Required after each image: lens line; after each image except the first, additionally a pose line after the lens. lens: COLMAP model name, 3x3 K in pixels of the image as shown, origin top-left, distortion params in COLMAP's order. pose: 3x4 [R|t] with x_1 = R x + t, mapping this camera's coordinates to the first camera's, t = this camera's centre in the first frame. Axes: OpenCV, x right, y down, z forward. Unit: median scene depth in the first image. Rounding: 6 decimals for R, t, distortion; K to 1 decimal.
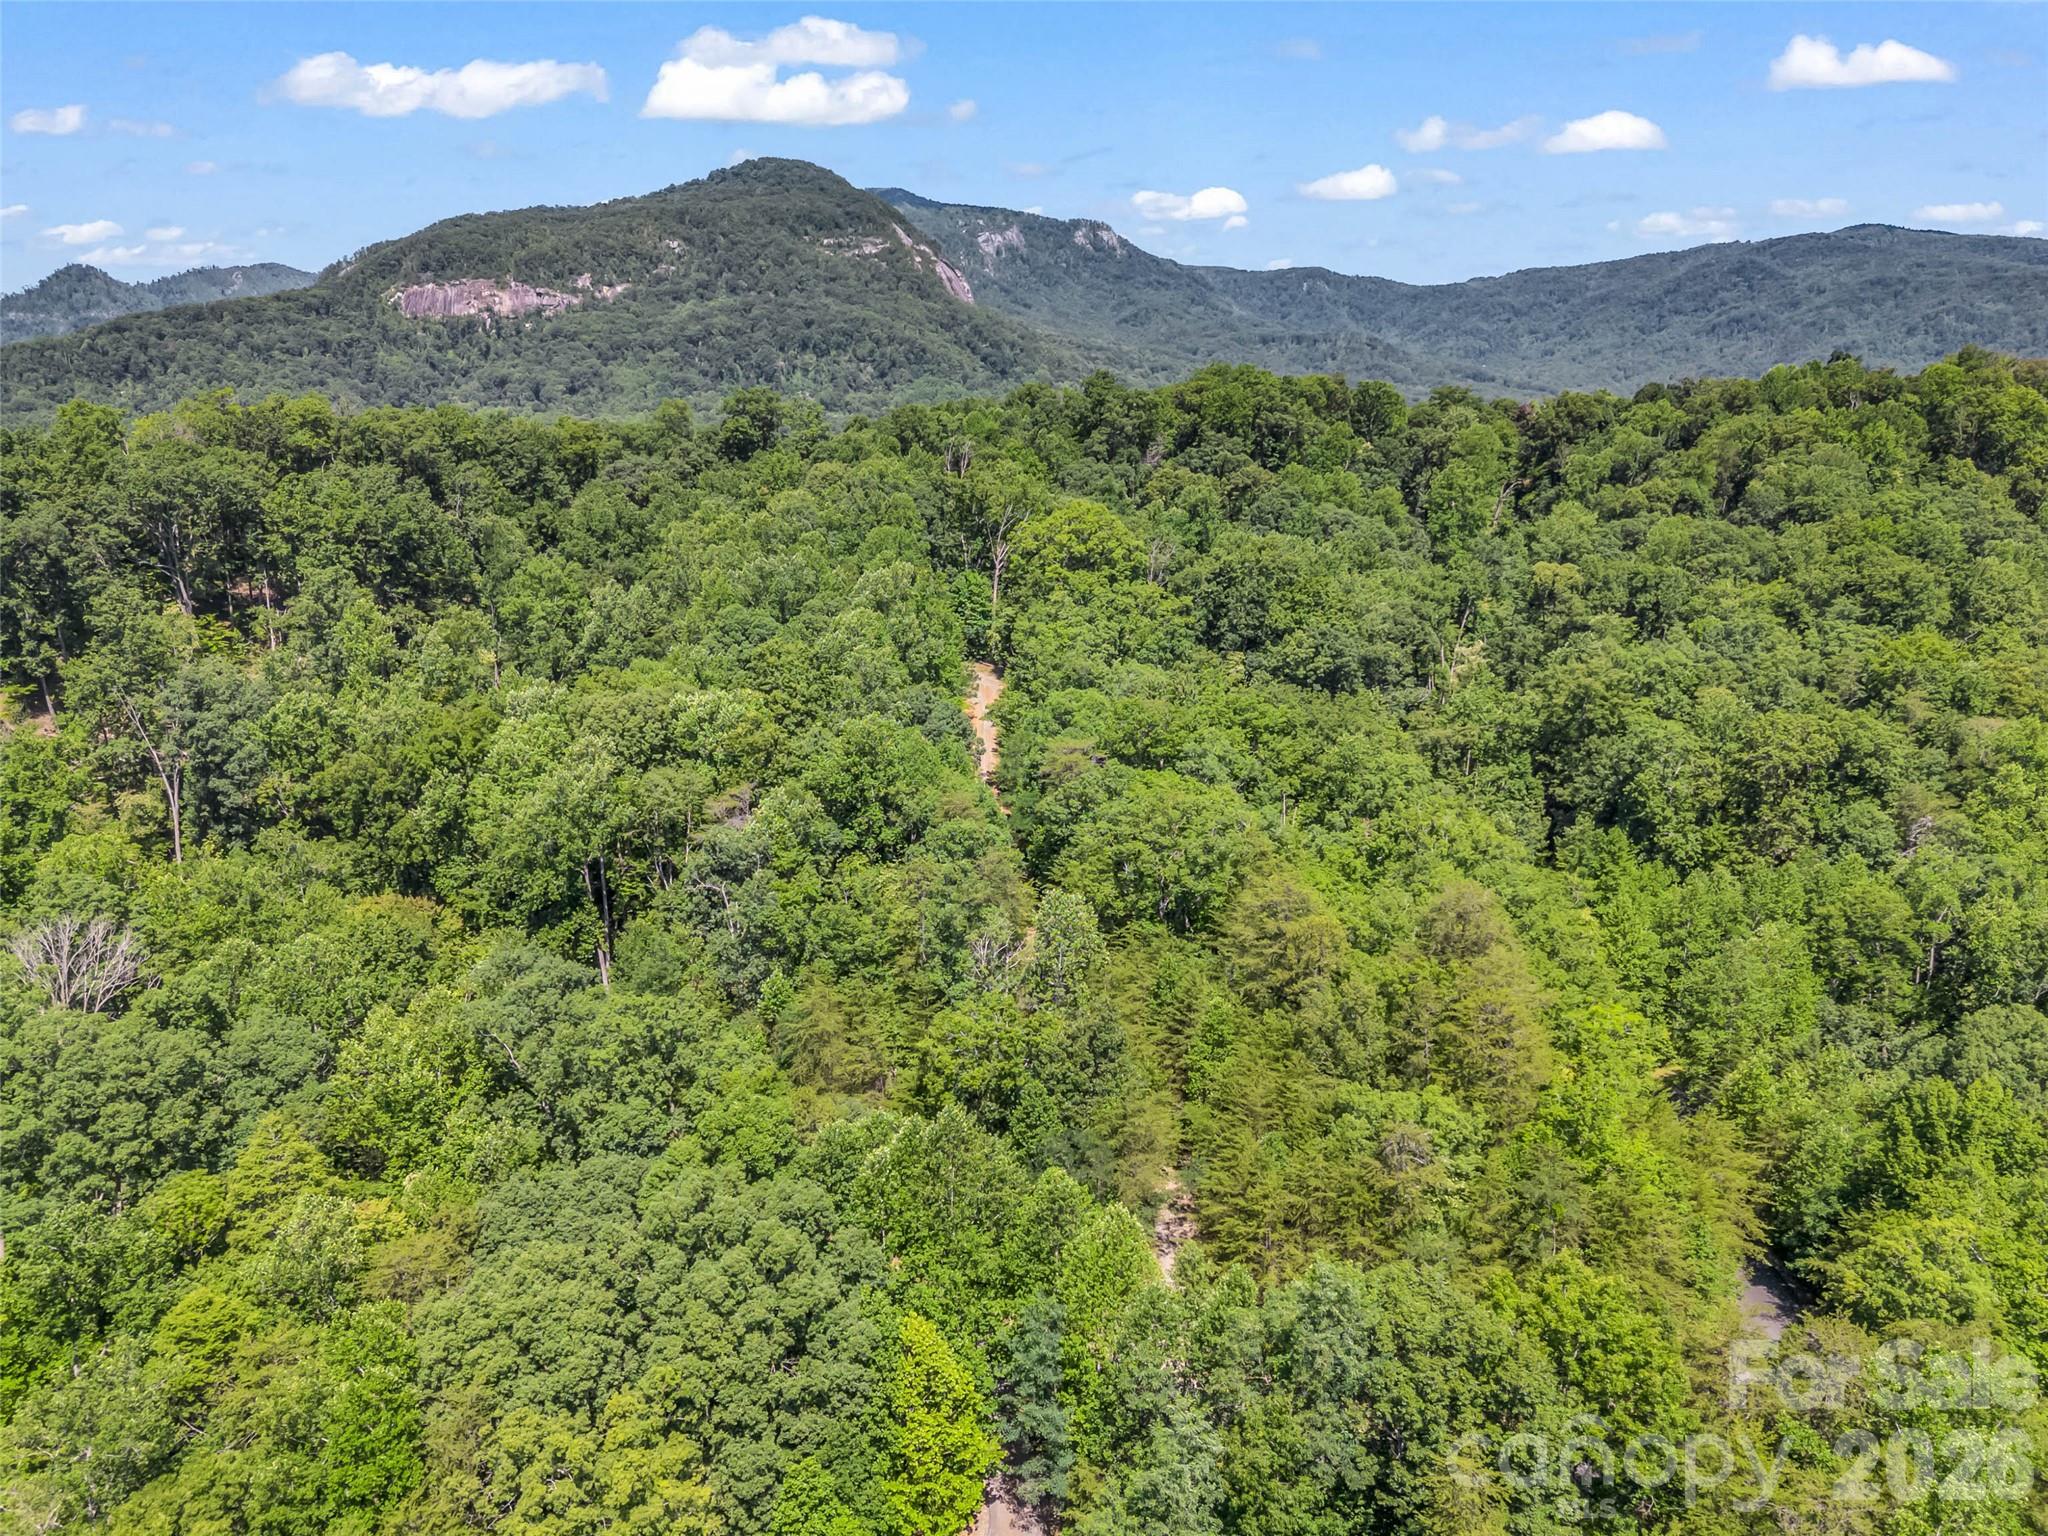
lens RADIAL K [[1473.3, 0, 1017.1], [0, 1473.3, 779.0], [0, 0, 1]] dist [0.059349, -0.048849]
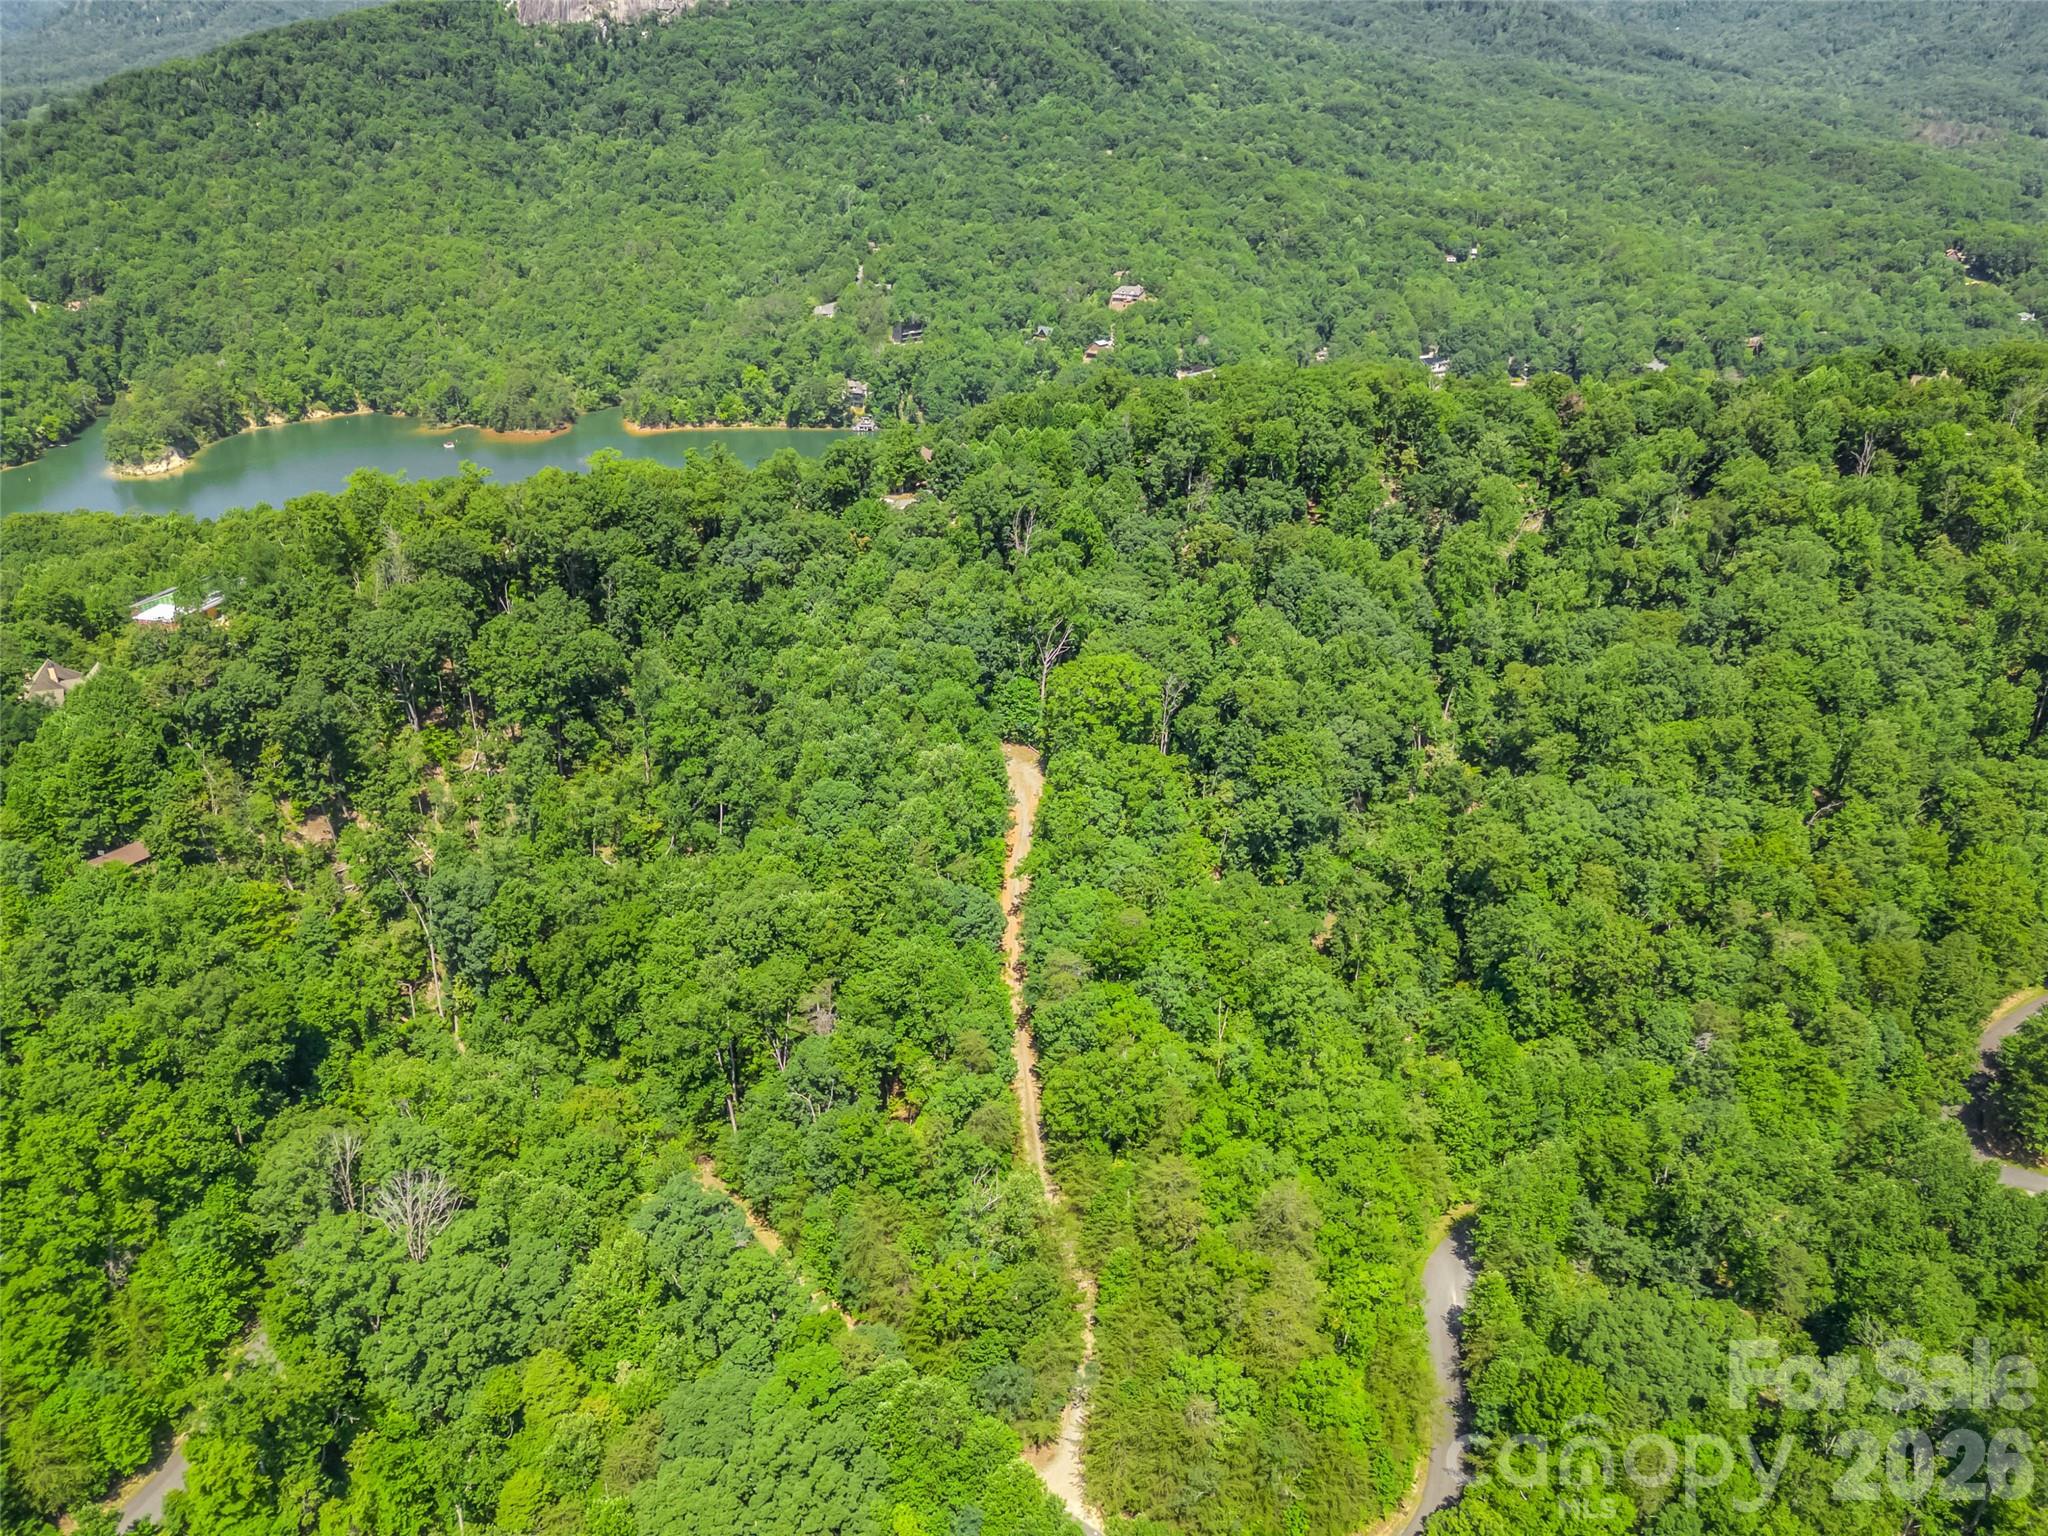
lens RADIAL K [[1473.3, 0, 1016.8], [0, 1473.3, 767.6], [0, 0, 1]] dist [0.059349, -0.048849]
pose [[0.996156, 0.043110, -0.076259, 0.047824], [-0.026504, 0.978047, 0.206691, -0.253120], [0.083496, -0.203875, 0.975430, -0.160472]]
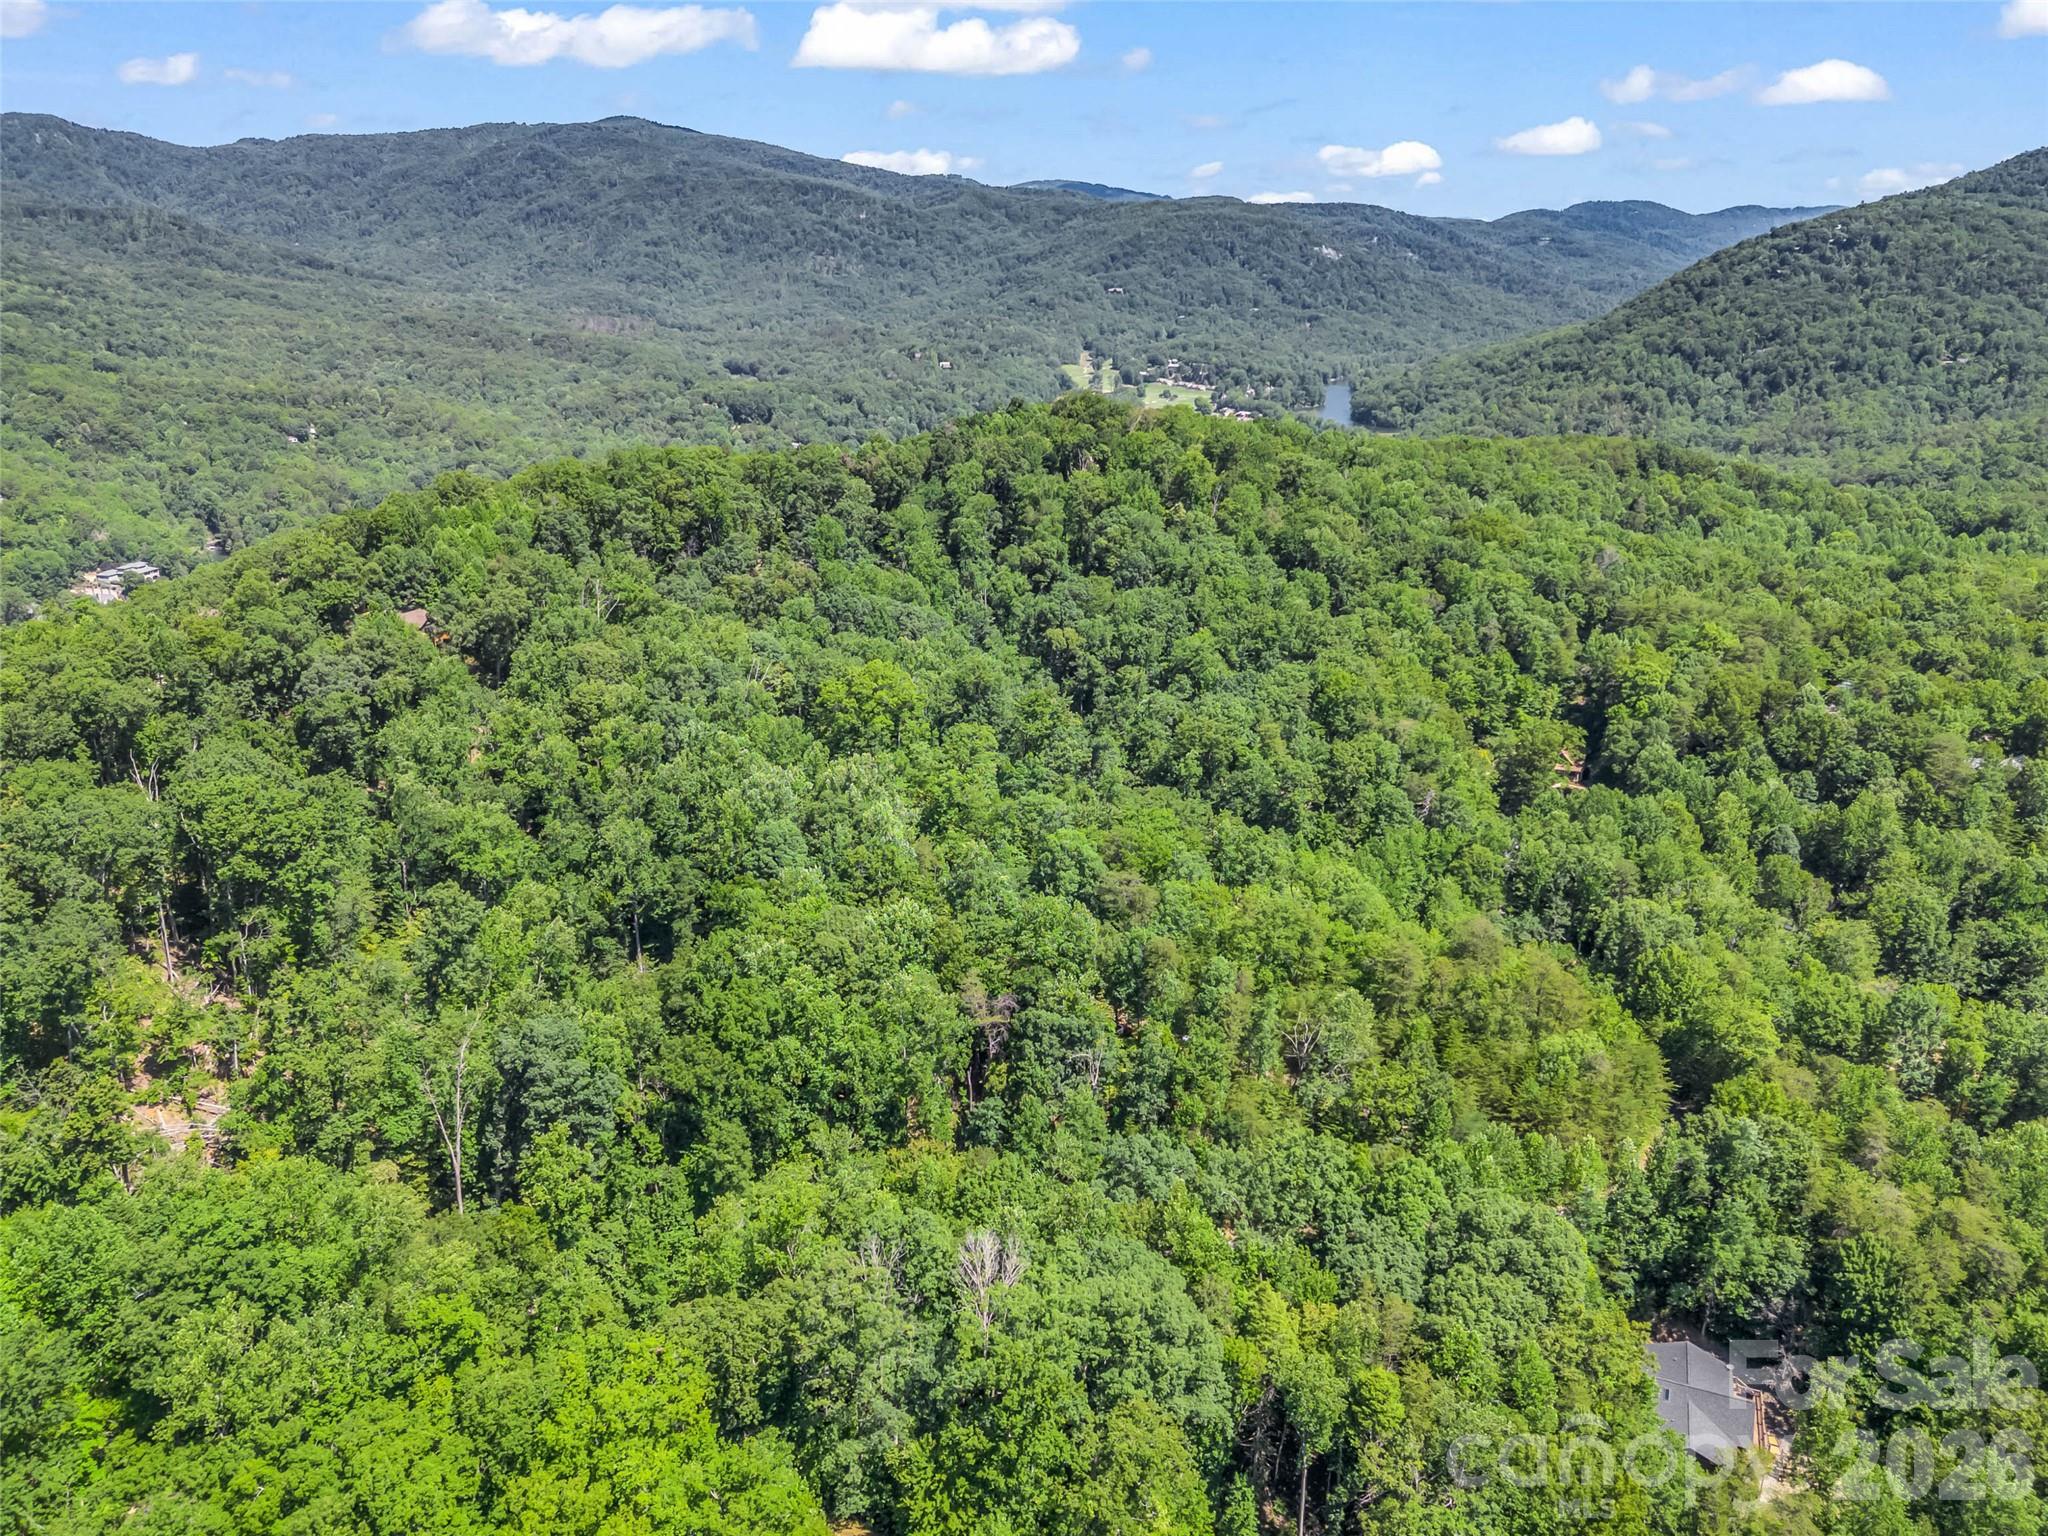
lens RADIAL K [[1473.3, 0, 1015.9], [0, 1473.3, 772.1], [0, 0, 1]] dist [0.059349, -0.048849]
pose [[0.732145, -0.217311, 0.645554, -0.503027], [0.165648, 0.976095, 0.140712, -0.182814], [-0.660700, 0.003914, 0.750640, -0.010418]]
